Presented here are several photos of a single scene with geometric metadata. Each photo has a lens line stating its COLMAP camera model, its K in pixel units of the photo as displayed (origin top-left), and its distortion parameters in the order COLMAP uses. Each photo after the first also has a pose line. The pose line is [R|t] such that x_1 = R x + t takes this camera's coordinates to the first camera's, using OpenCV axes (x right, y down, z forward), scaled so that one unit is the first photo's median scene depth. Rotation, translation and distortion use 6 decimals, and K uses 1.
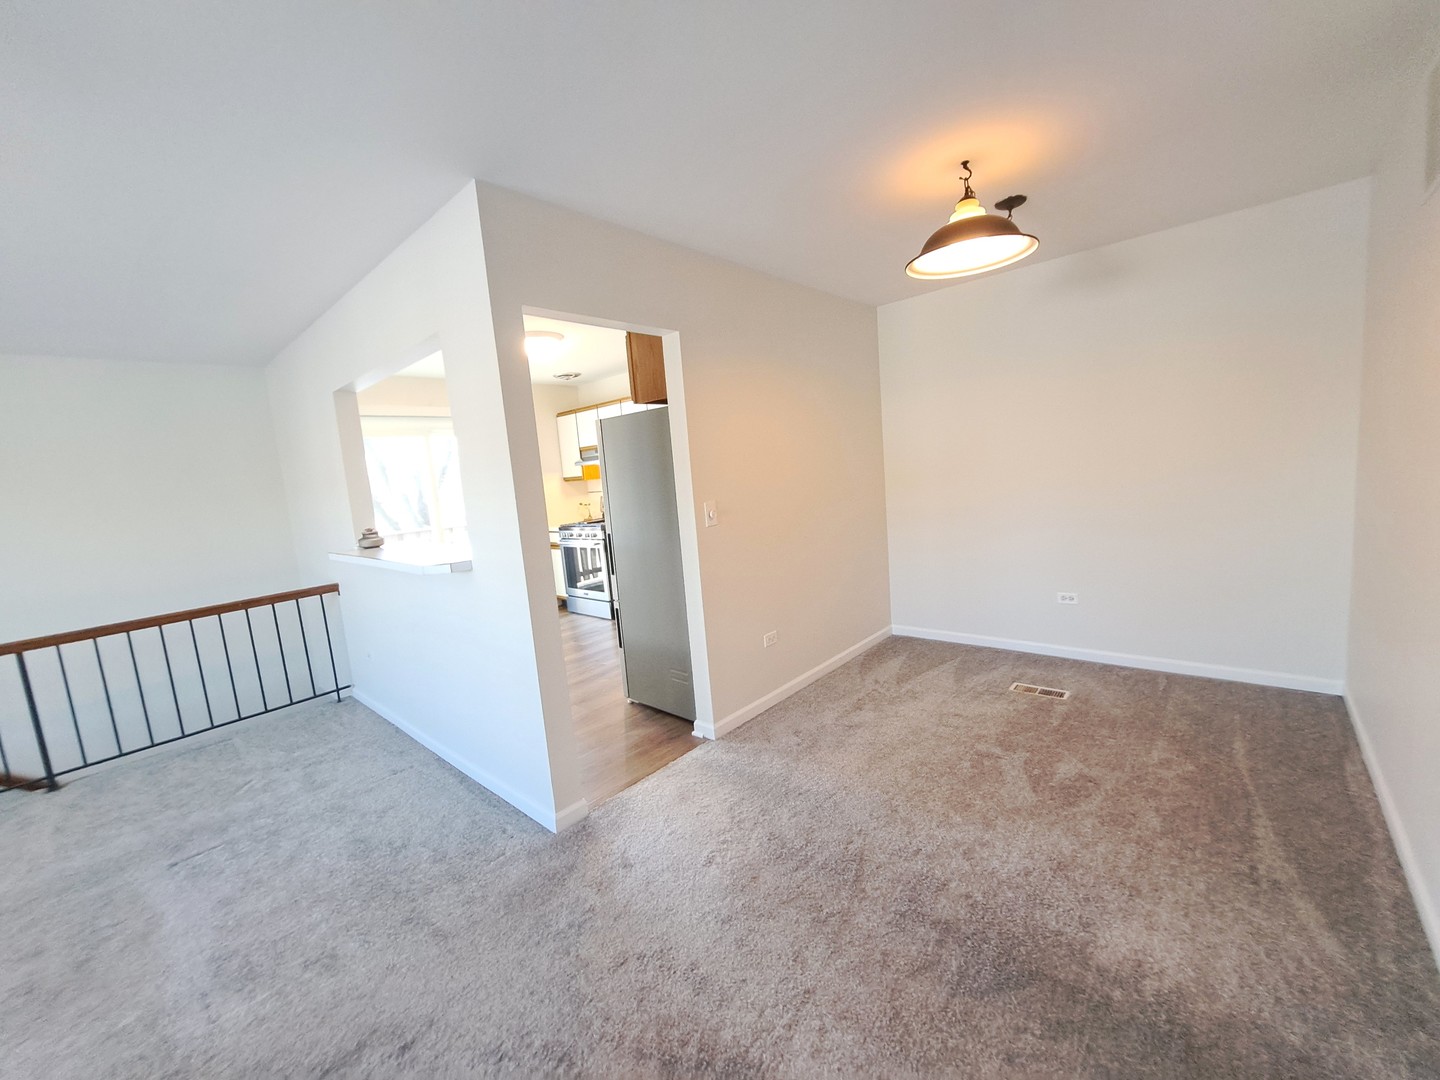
lens RADIAL K [[579.3, 0, 720.0], [0, 579.3, 540.0], [0, 0, 1]] dist [-0.001884, -0.000250]
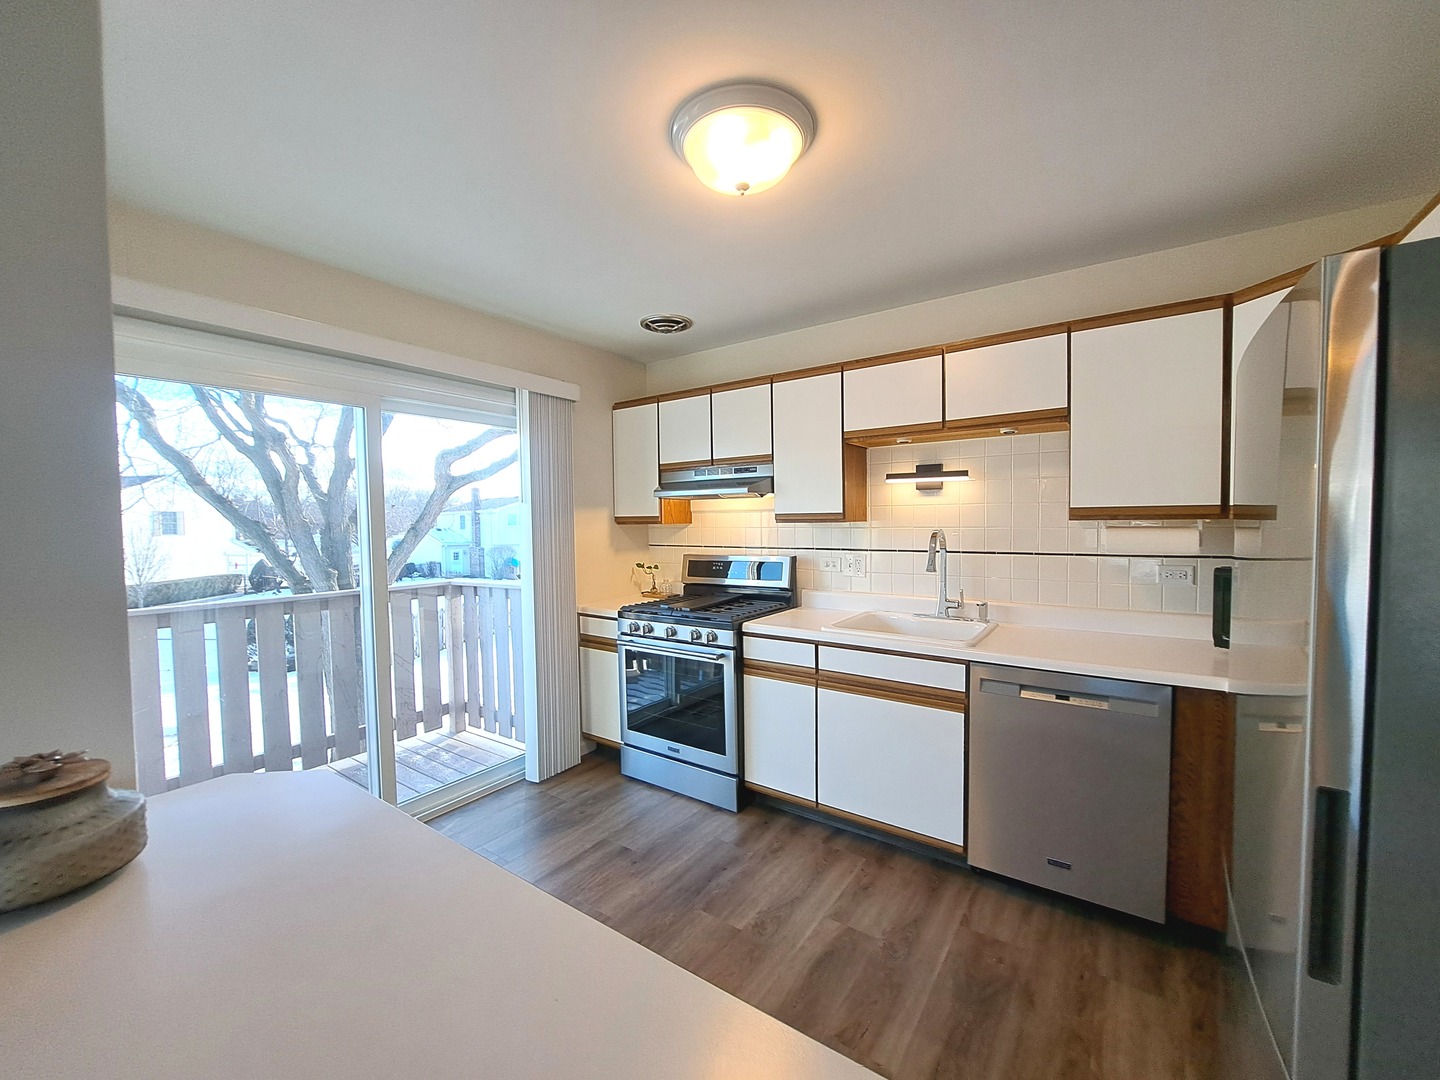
lens RADIAL K [[585.7, 0, 716.8], [0, 585.7, 548.0], [0, 0, 1]] dist [-0.001457, -0.000143]
pose [[0.991098, 0.066083, 0.115575, -0.558421], [-0.056234, 0.994663, -0.086502, -0.081365], [-0.120675, 0.079233, 0.989525, 1.017159]]
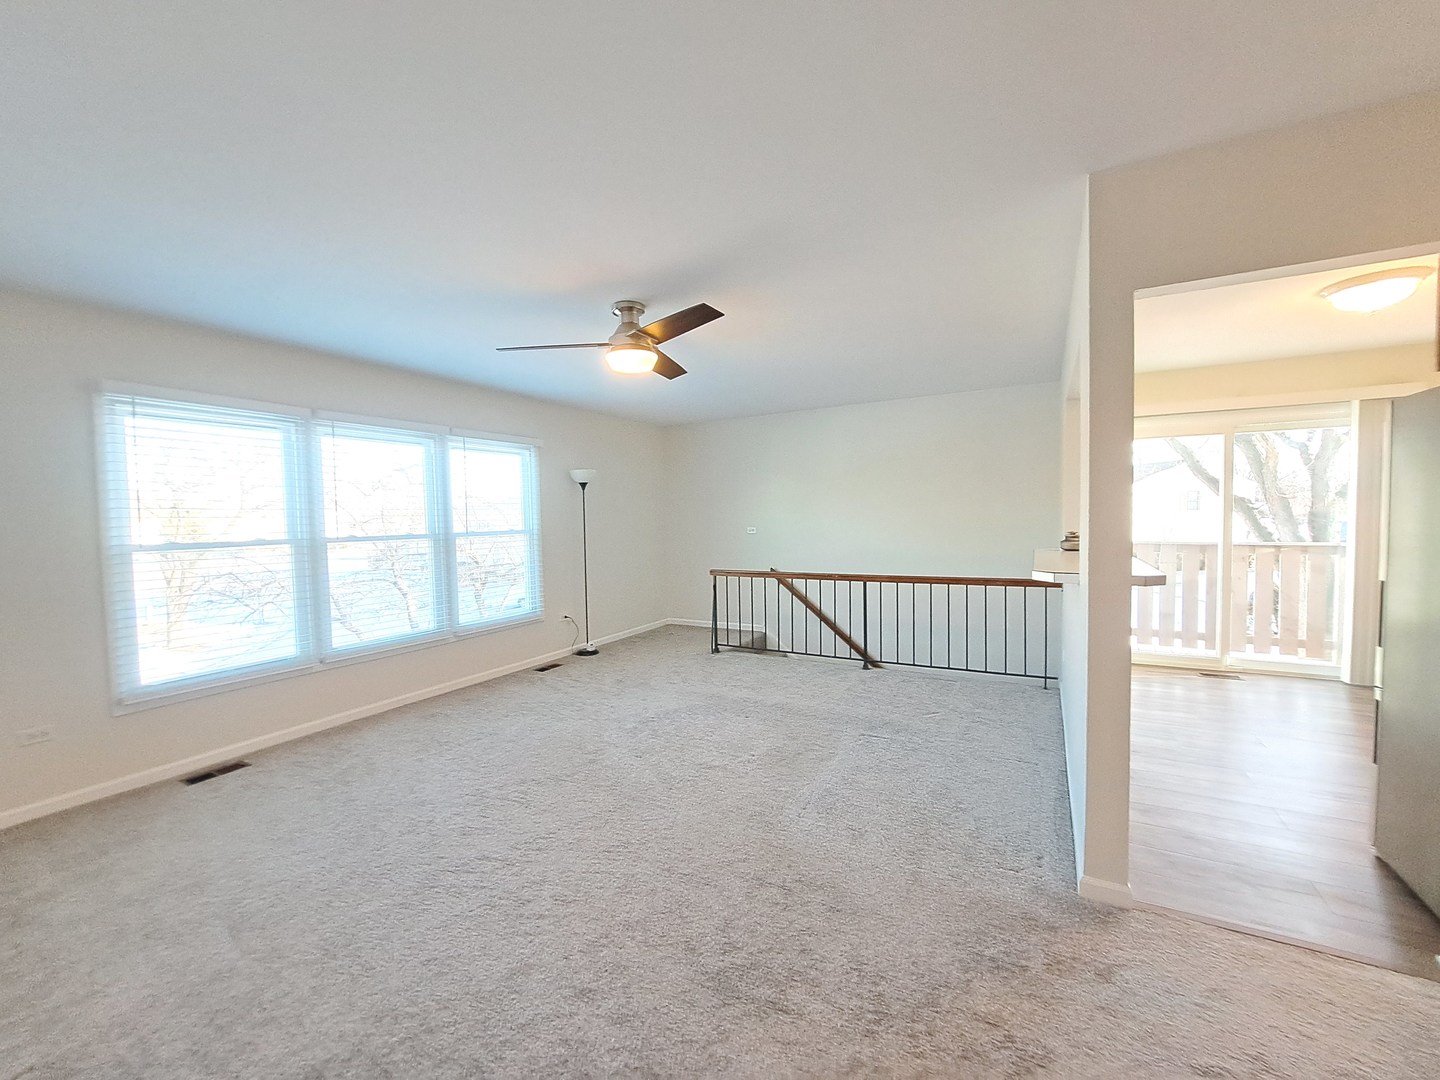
lens RADIAL K [[585.7, 0, 716.8], [0, 585.7, 548.0], [0, 0, 1]] dist [-0.001457, -0.000143]
pose [[0.241864, 0.140511, -0.960083, 0.273100], [-0.125361, 0.985692, 0.112679, -0.032994], [0.962178, 0.093104, 0.256018, 0.147285]]
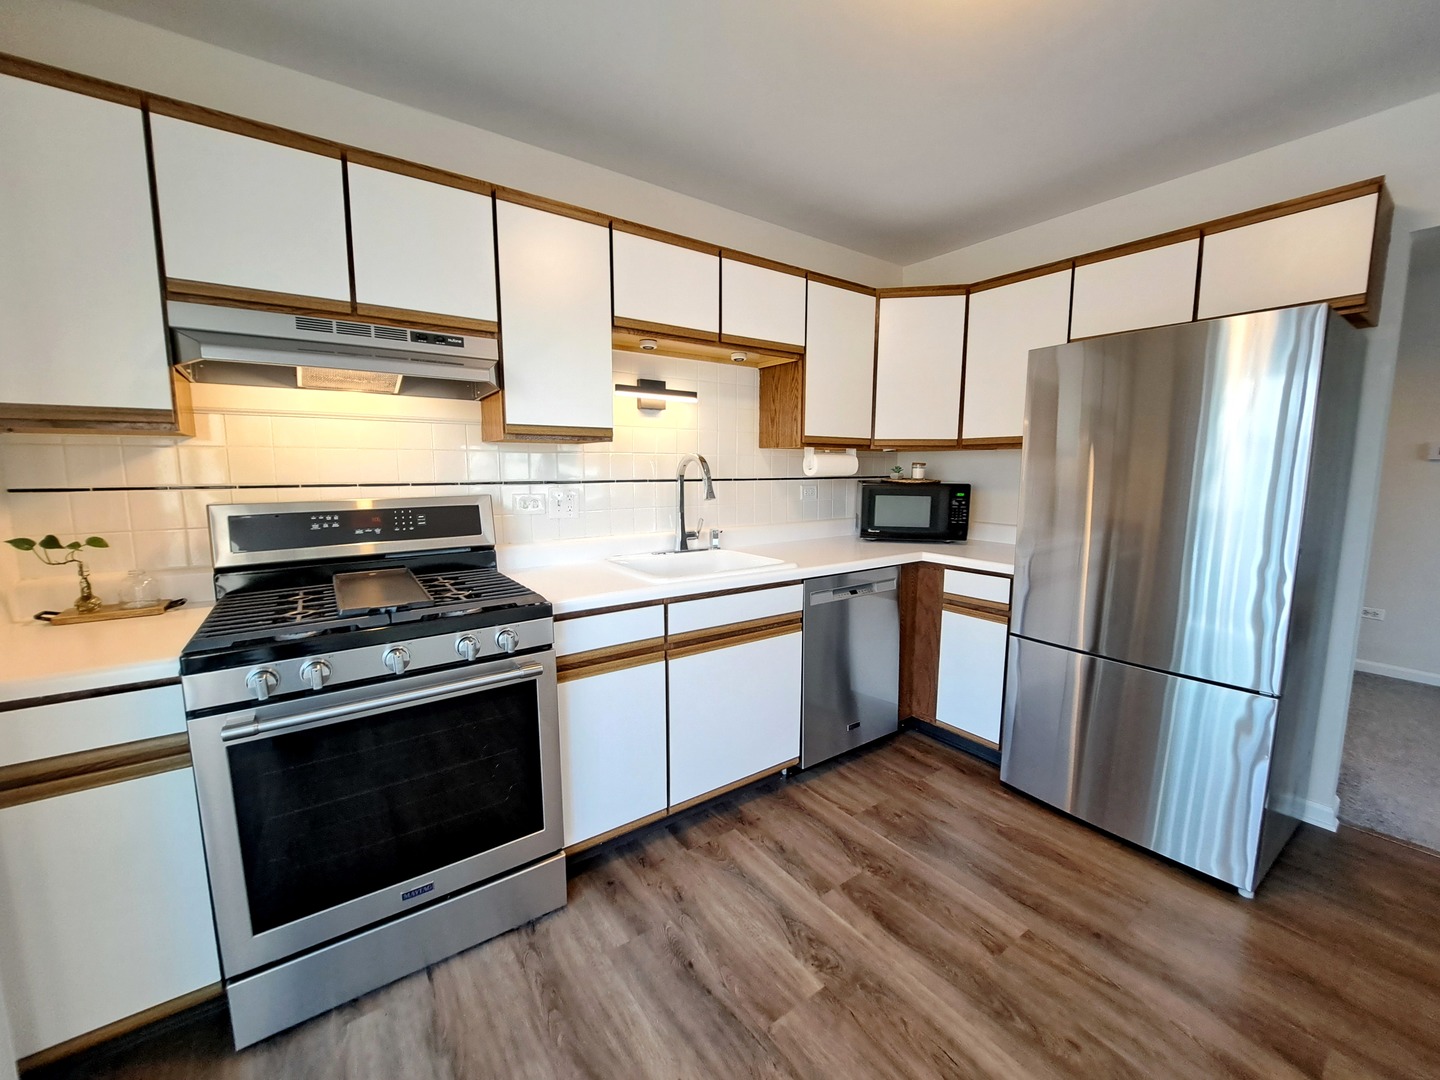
lens RADIAL K [[587.4, 0, 720.0], [0, 587.4, 540.0], [0, 0, 1]] dist [-0.000795, -0.000240]
pose [[0.202739, -0.039472, 0.978437, -0.933434], [0.104701, 0.994333, 0.018418, -0.099065], [-0.973619, 0.098709, 0.205723, 1.697707]]
